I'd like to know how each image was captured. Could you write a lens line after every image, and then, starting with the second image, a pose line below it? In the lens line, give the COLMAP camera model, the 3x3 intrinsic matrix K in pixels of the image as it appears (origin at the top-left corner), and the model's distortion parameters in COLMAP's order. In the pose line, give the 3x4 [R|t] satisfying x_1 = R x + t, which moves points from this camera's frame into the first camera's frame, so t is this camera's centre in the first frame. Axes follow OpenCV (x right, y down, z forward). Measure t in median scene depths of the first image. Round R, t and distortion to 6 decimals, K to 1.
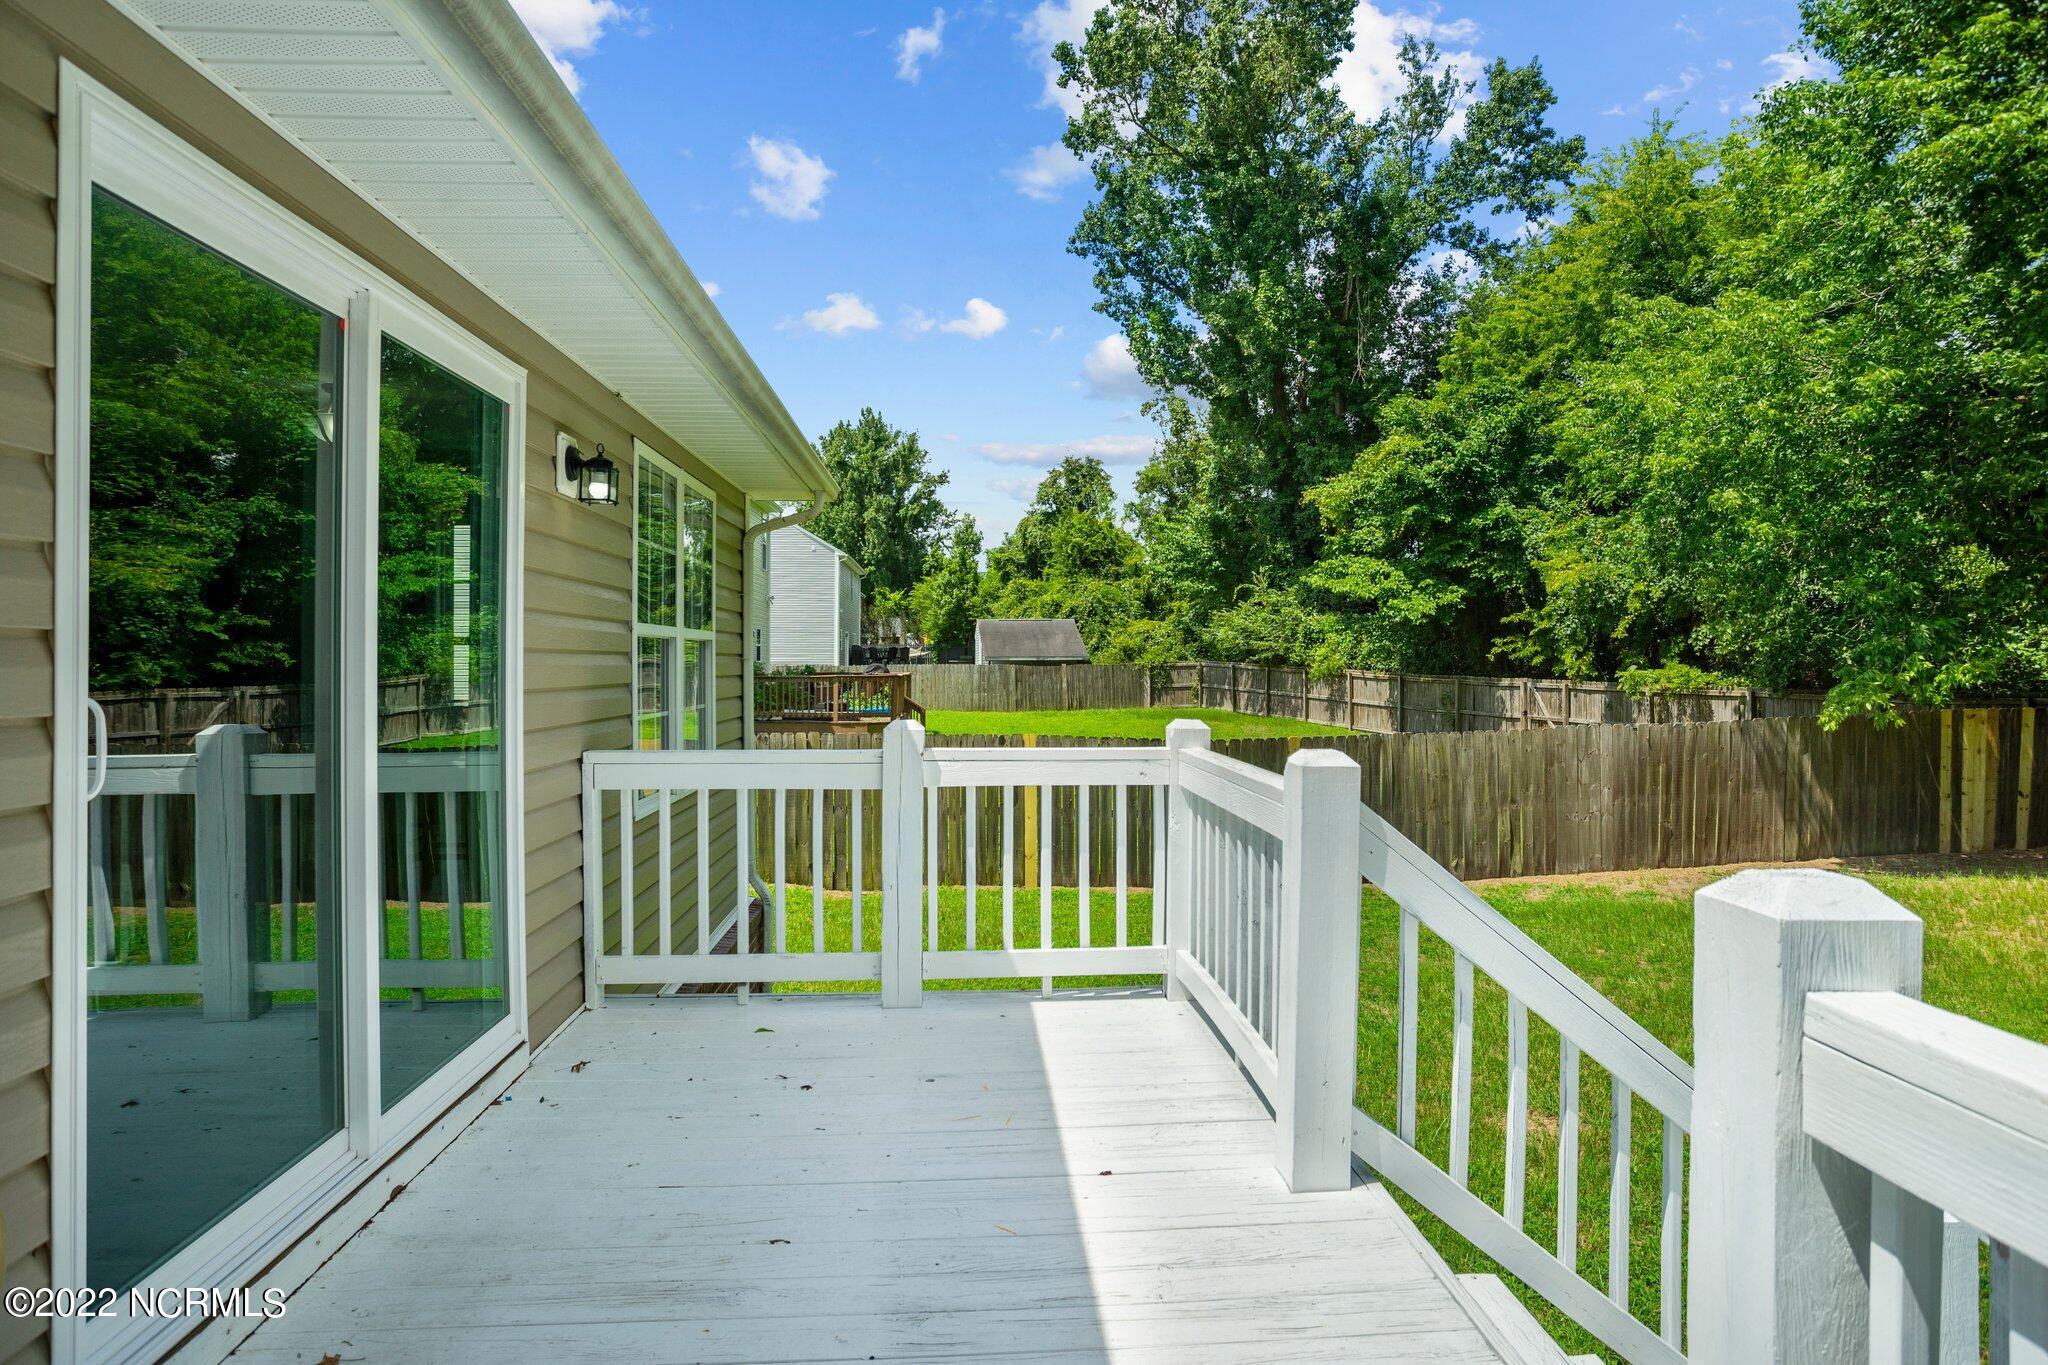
lens RADIAL K [[1120.6, 0, 1024.0], [0, 1120.6, 682.5], [0, 0, 1]] dist [-0.038986, 0.000001]
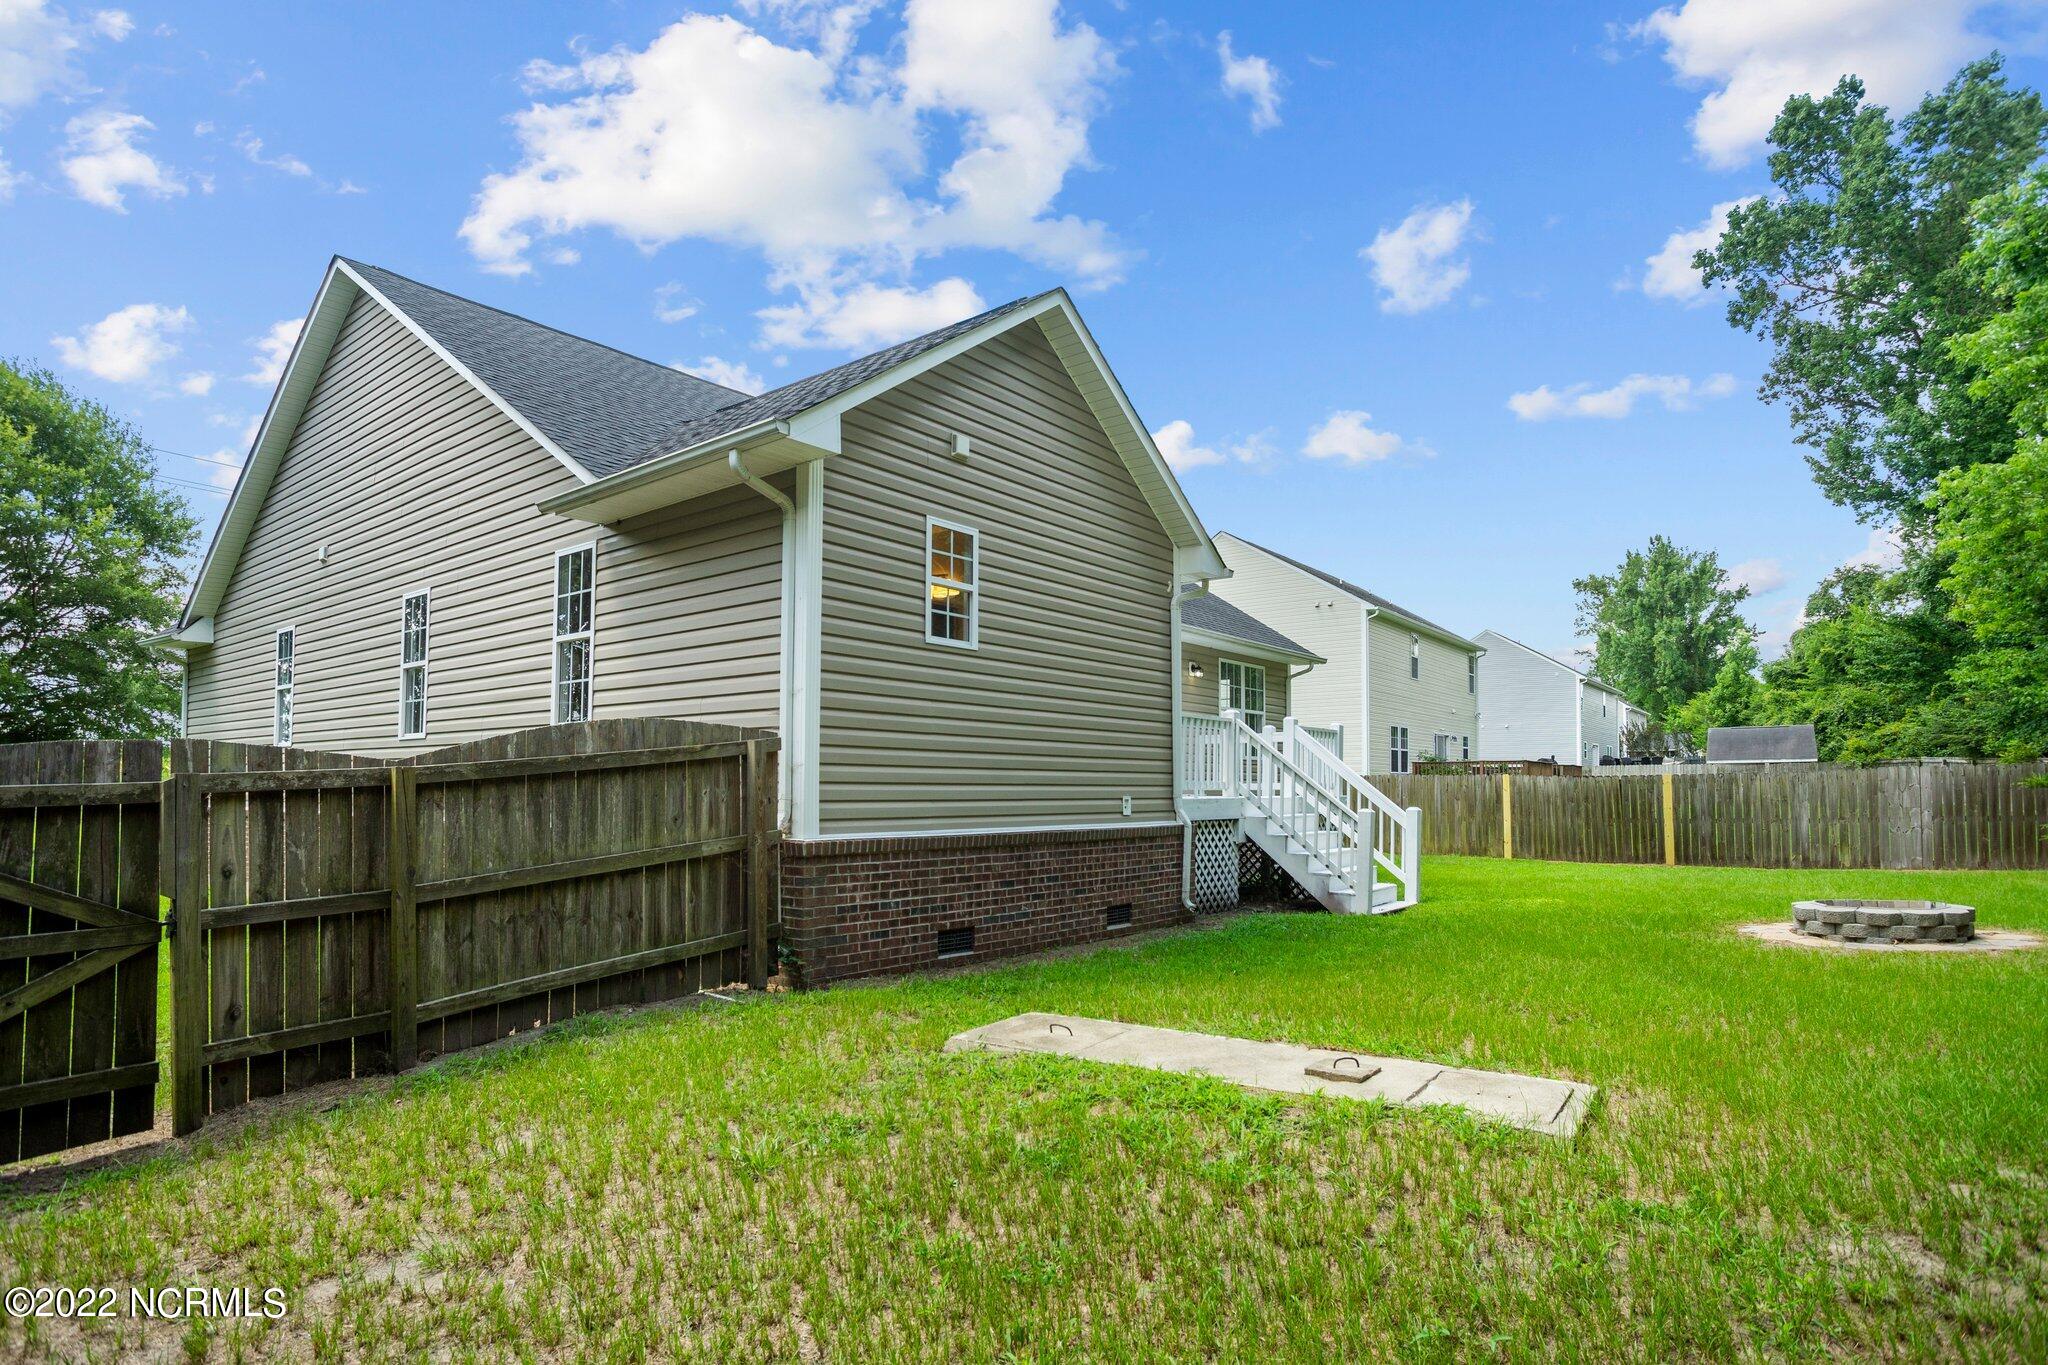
lens RADIAL K [[1027.1, 0, 1024.0], [0, 1027.1, 682.5], [0, 0, 1]] dist [-0.001173, -0.025833]
pose [[0.732769, -0.061599, -0.677684, 0.173382], [-0.021112, 0.993357, -0.113121, 0.031386], [0.680150, 0.097198, 0.726600, -0.226643]]
